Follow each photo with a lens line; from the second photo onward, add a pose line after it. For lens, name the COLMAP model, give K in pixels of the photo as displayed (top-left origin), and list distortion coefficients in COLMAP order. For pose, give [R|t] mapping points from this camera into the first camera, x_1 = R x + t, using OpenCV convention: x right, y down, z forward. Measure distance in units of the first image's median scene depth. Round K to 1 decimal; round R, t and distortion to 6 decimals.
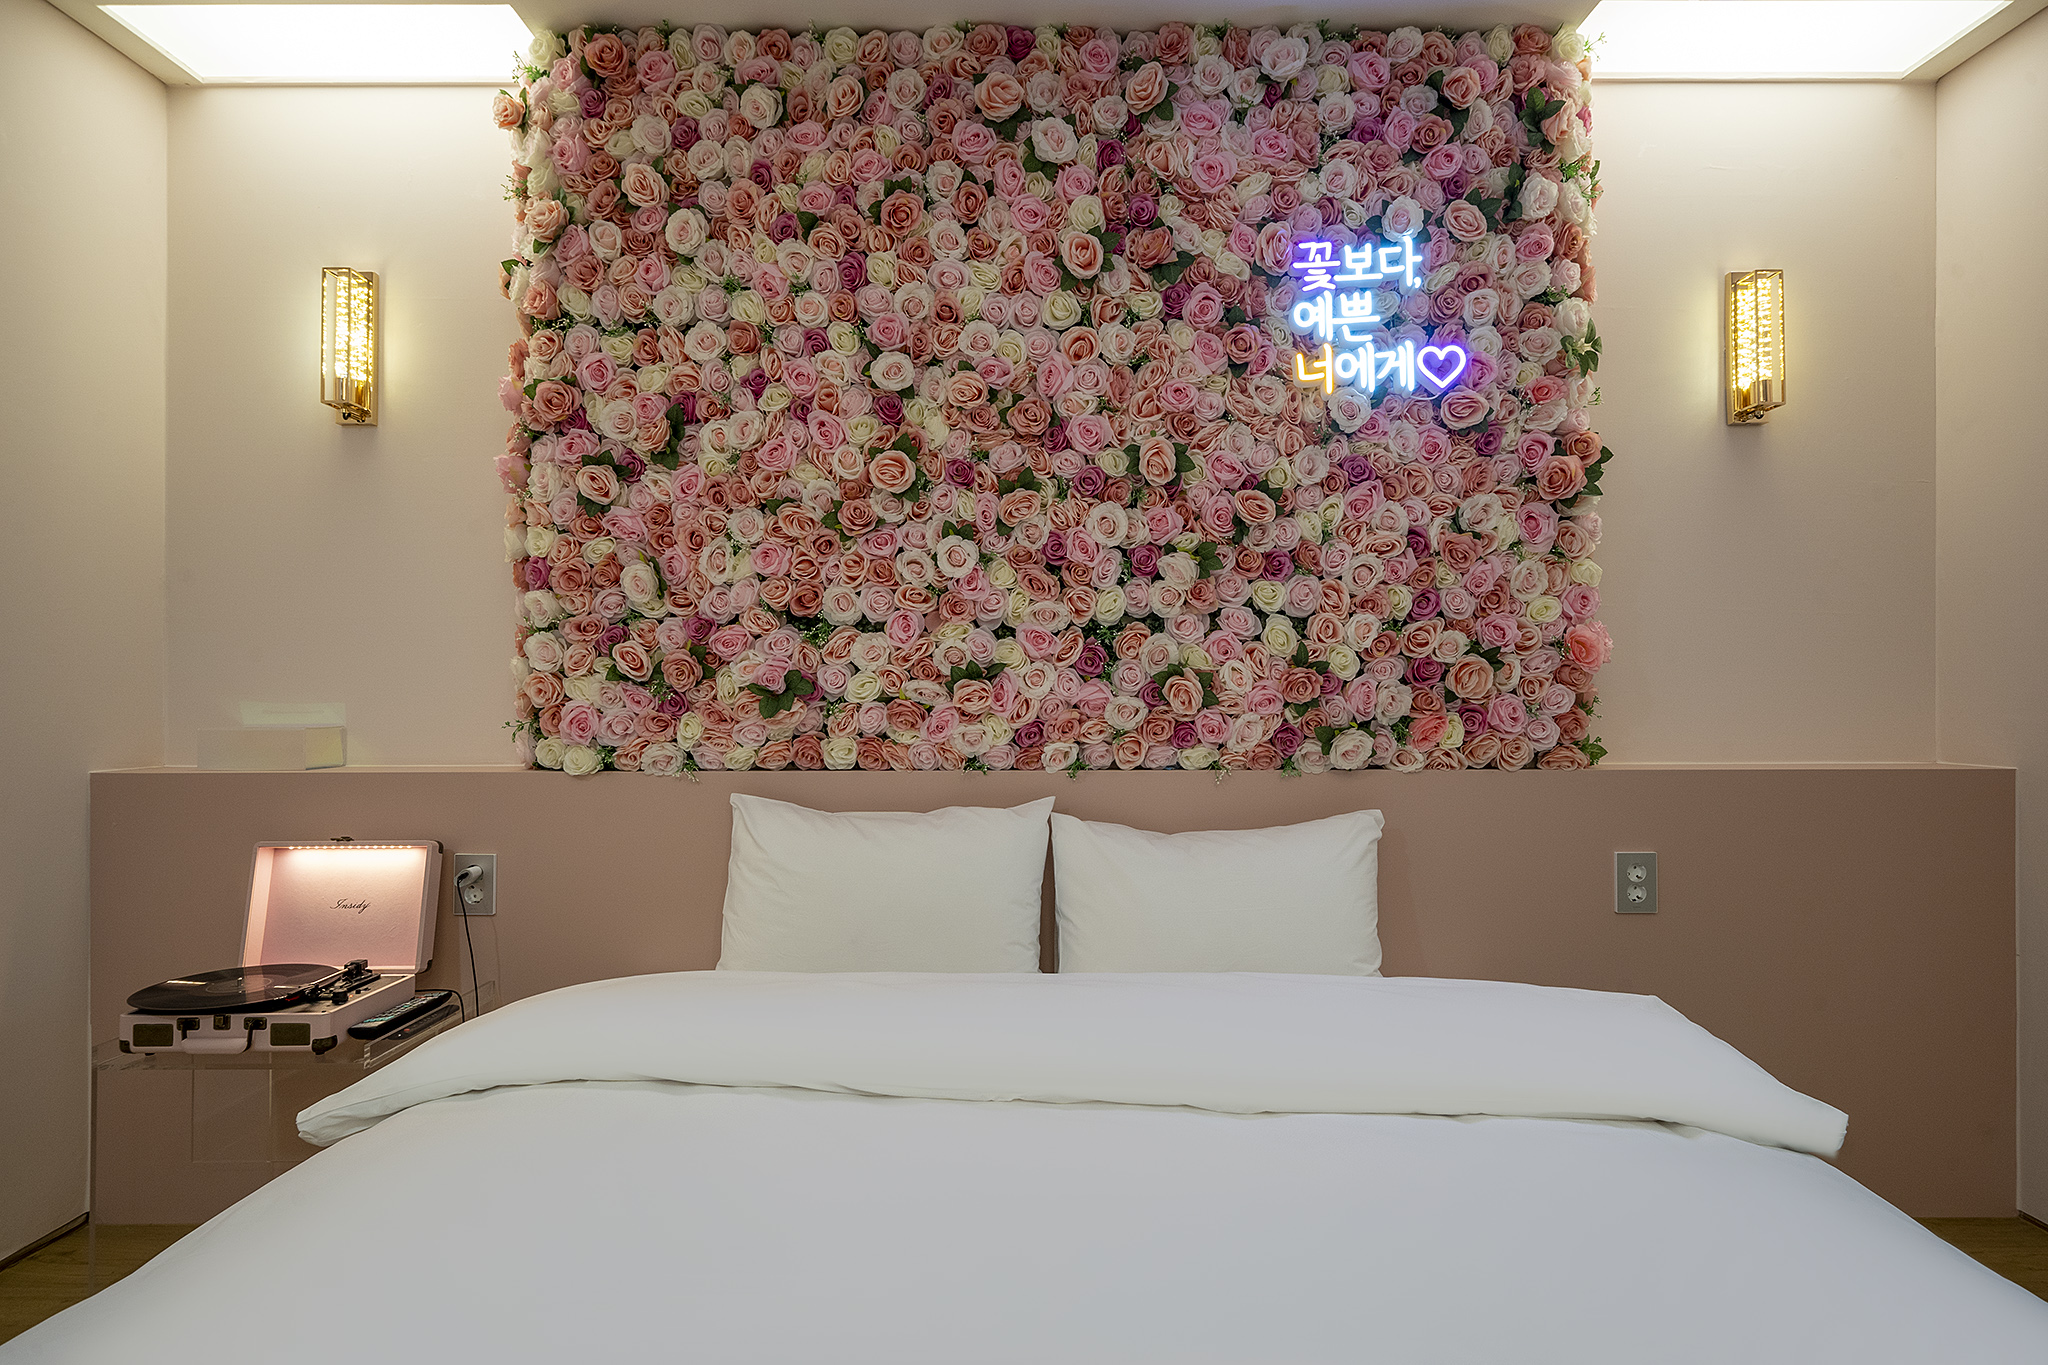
lens RADIAL K [[1034.5, 0, 1025.7], [0, 1034.5, 717.7], [0, 0, 1]] dist [-0.002179, 0.000457]
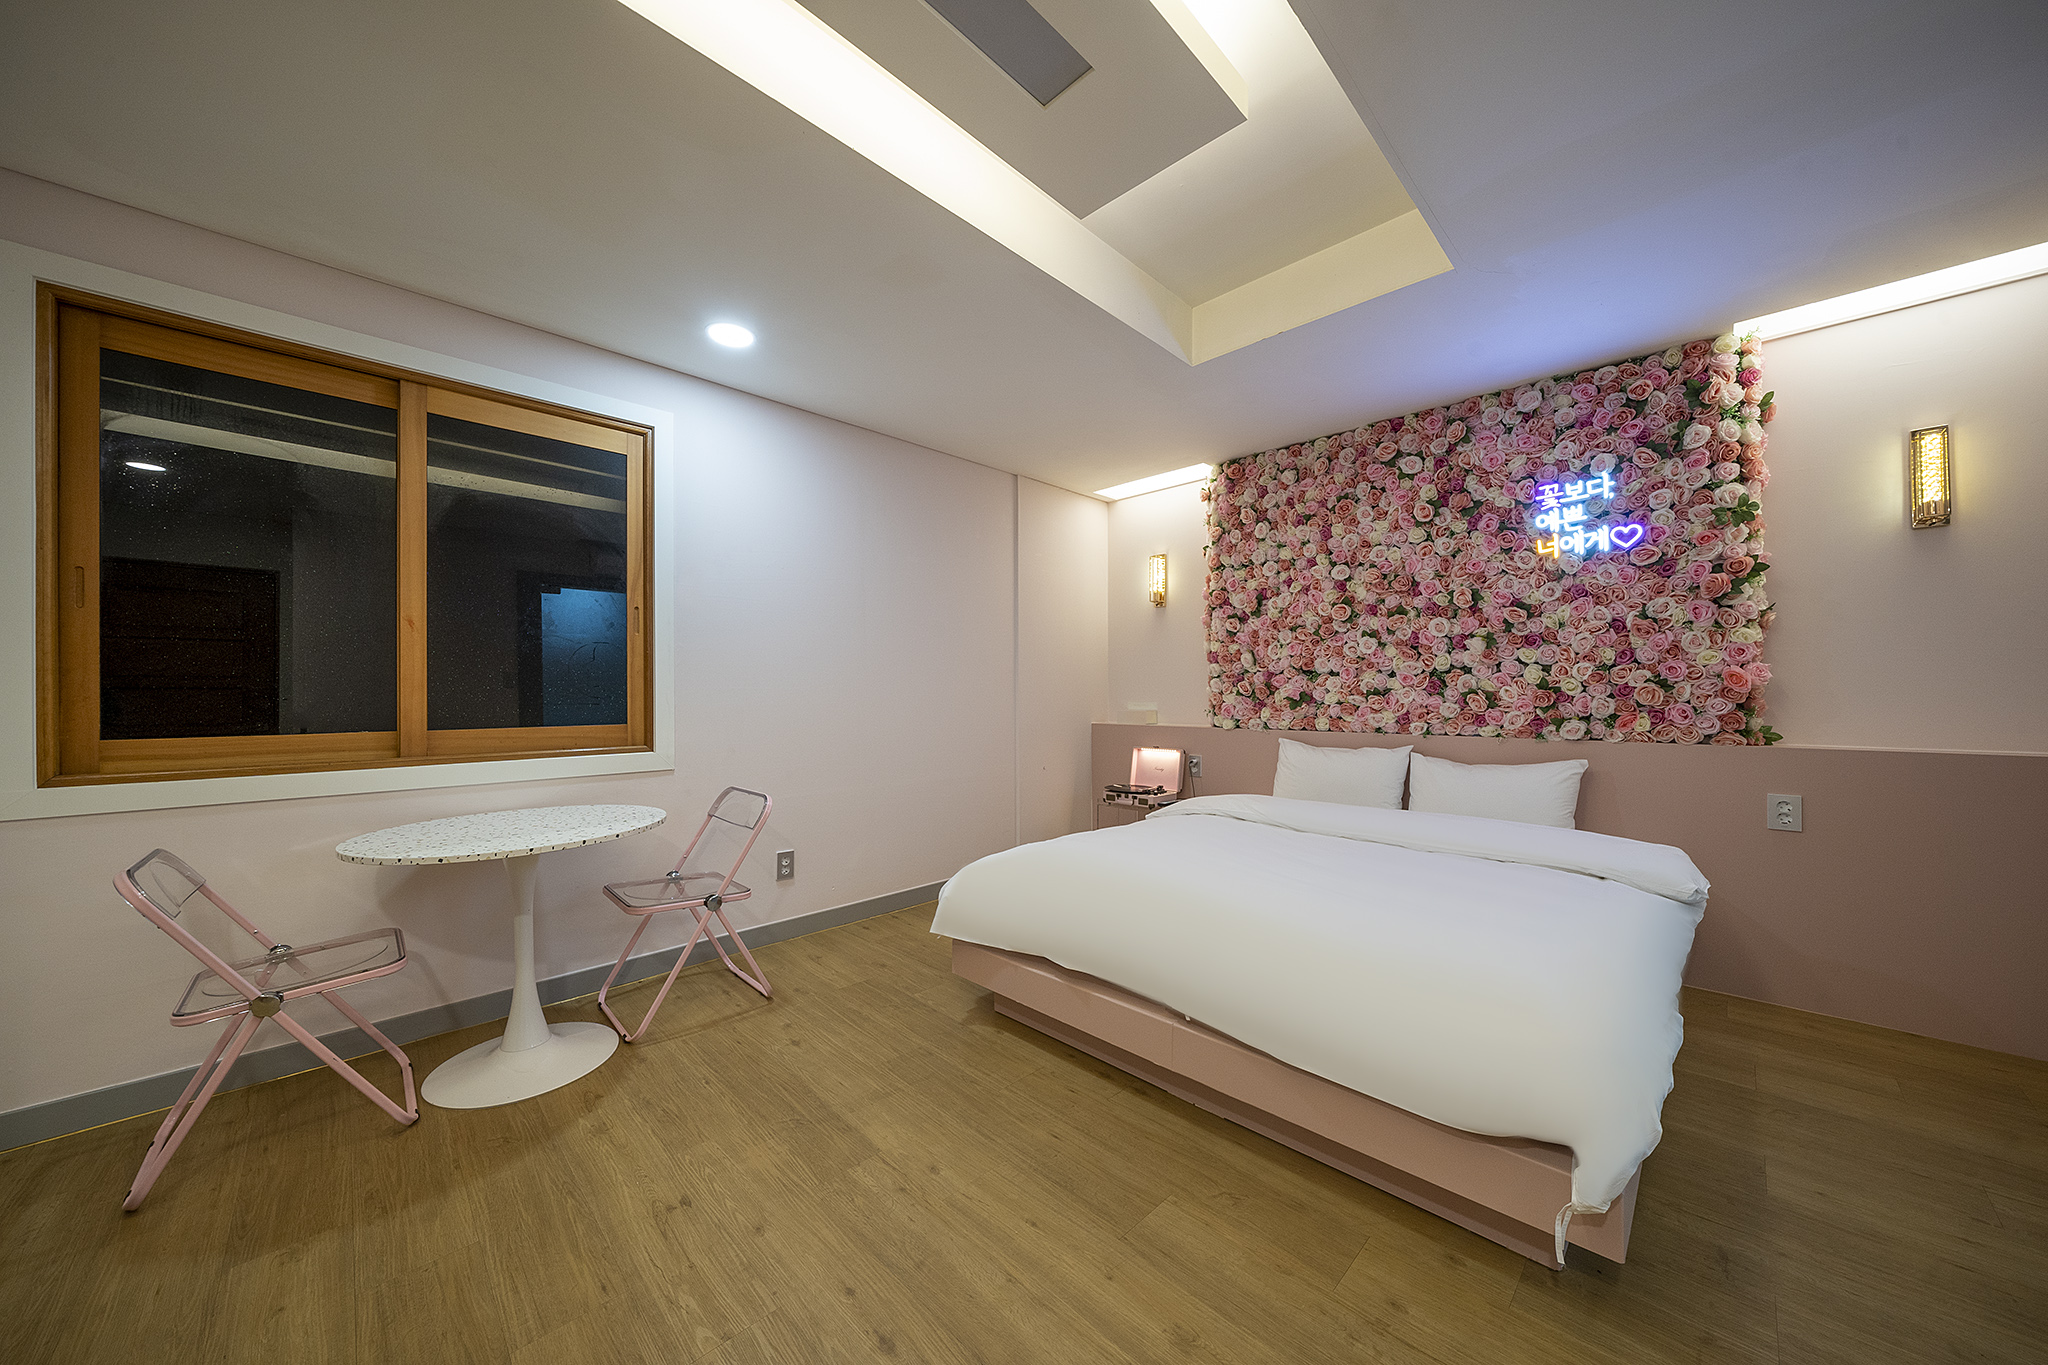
lens RADIAL K [[697.1, 0, 1026.2], [0, 697.1, 640.7], [0, 0, 1]] dist [-0.001958, -0.000183]
pose [[0.715804, -0.053343, -0.696261, 0.490914], [-0.011919, 0.996000, -0.088560, -0.009679], [0.698199, 0.071690, 0.712305, -0.723131]]
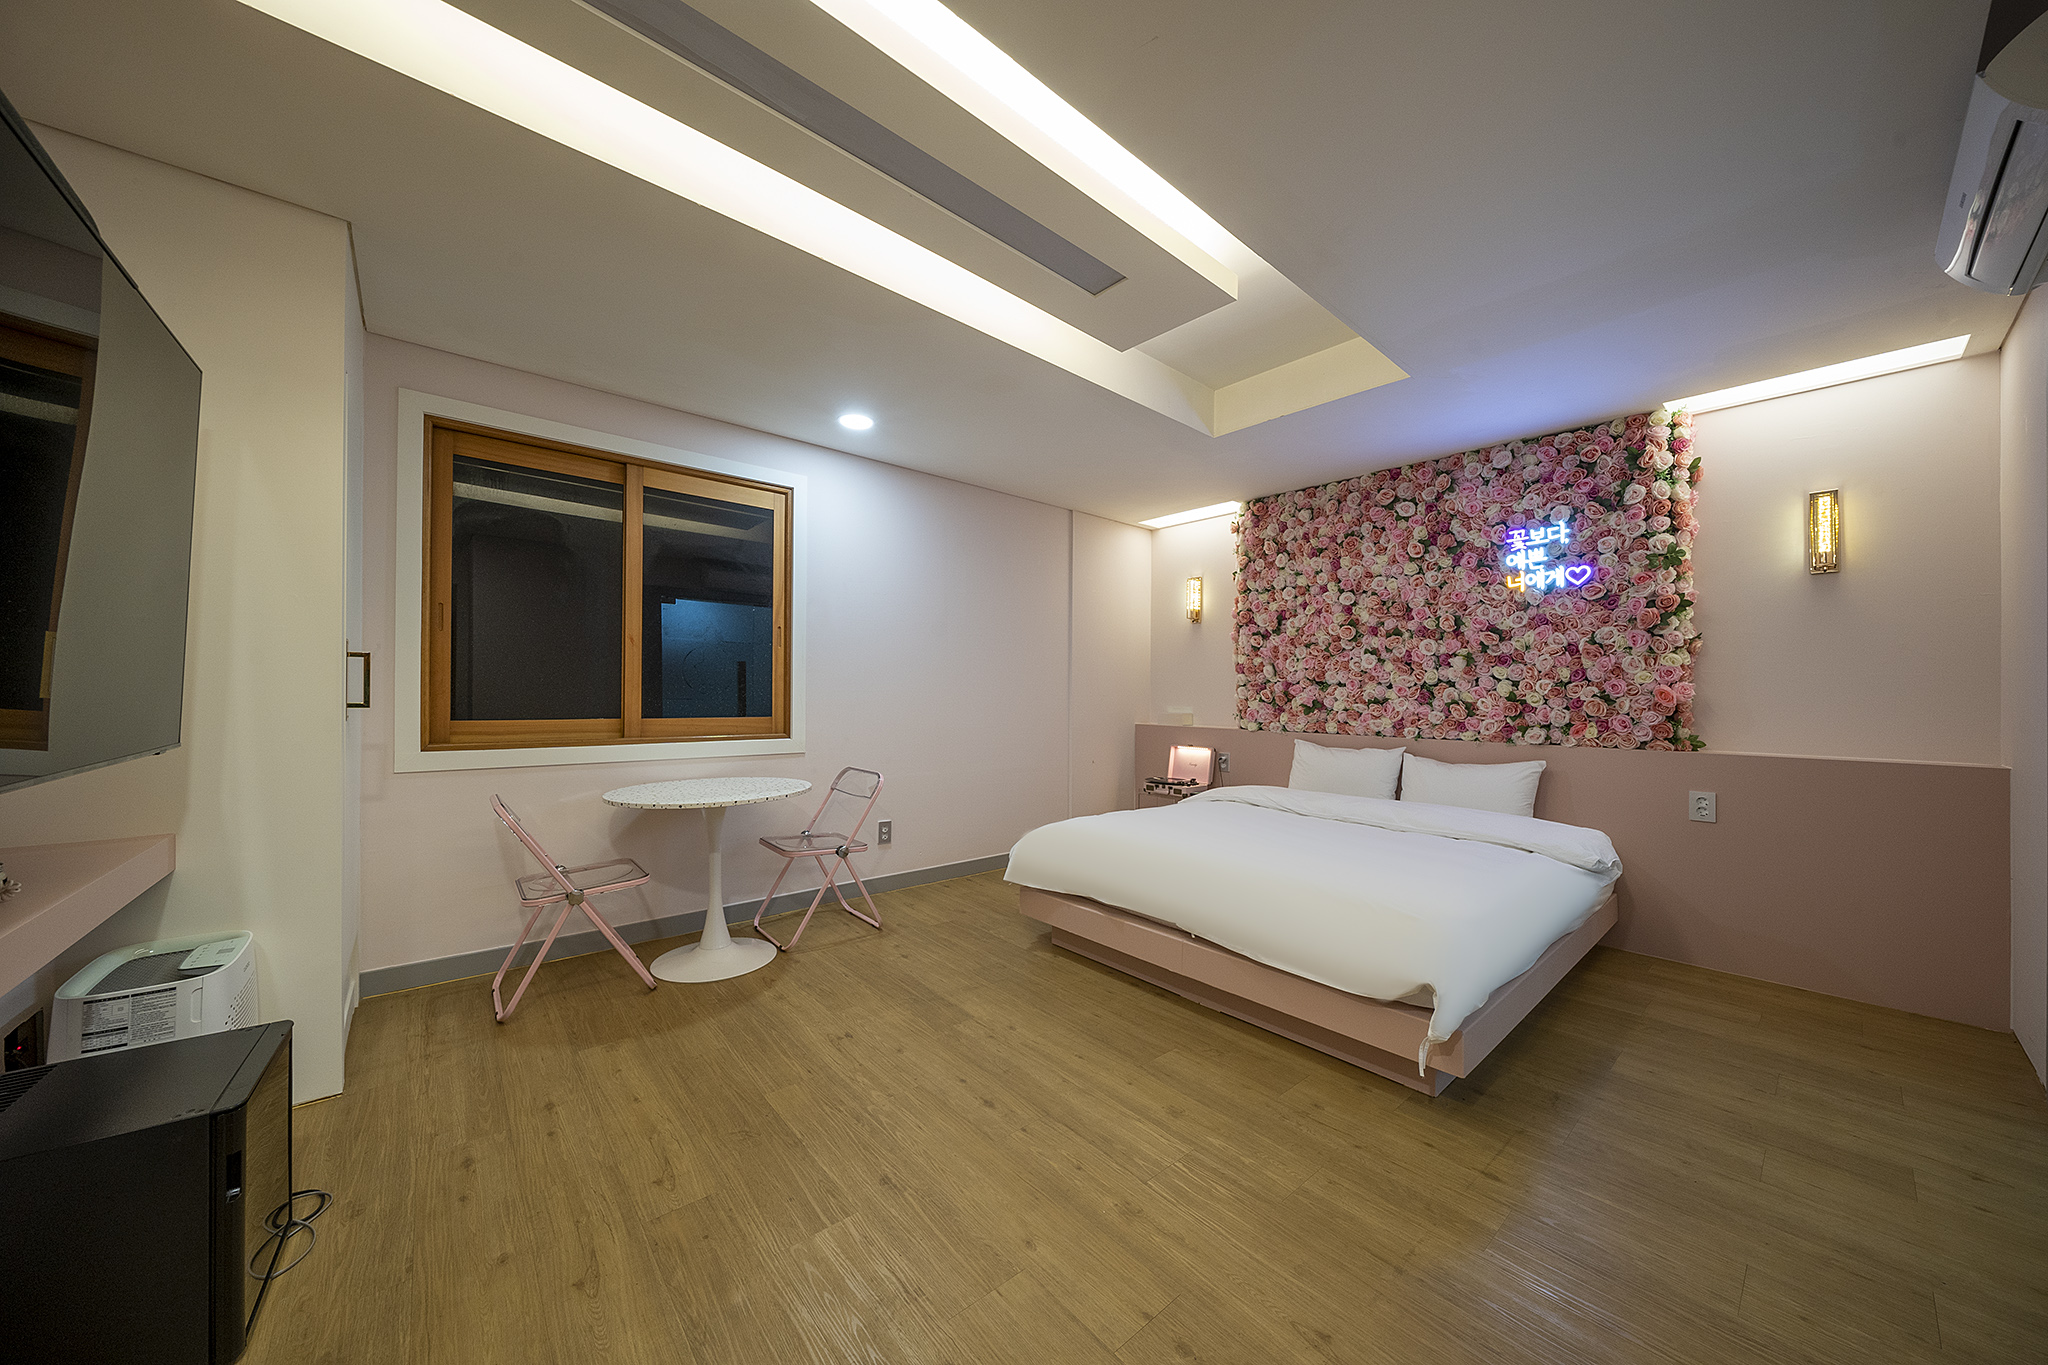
lens RADIAL K [[694.0, 0, 1032.7], [0, 694.0, 617.0], [0, 0, 1]] dist [-0.000502, -0.000024]
pose [[0.668284, -0.072379, -0.740376, 0.730331], [-0.028540, 0.992028, -0.122742, -0.012310], [0.743358, 0.103157, 0.660891, -0.968431]]
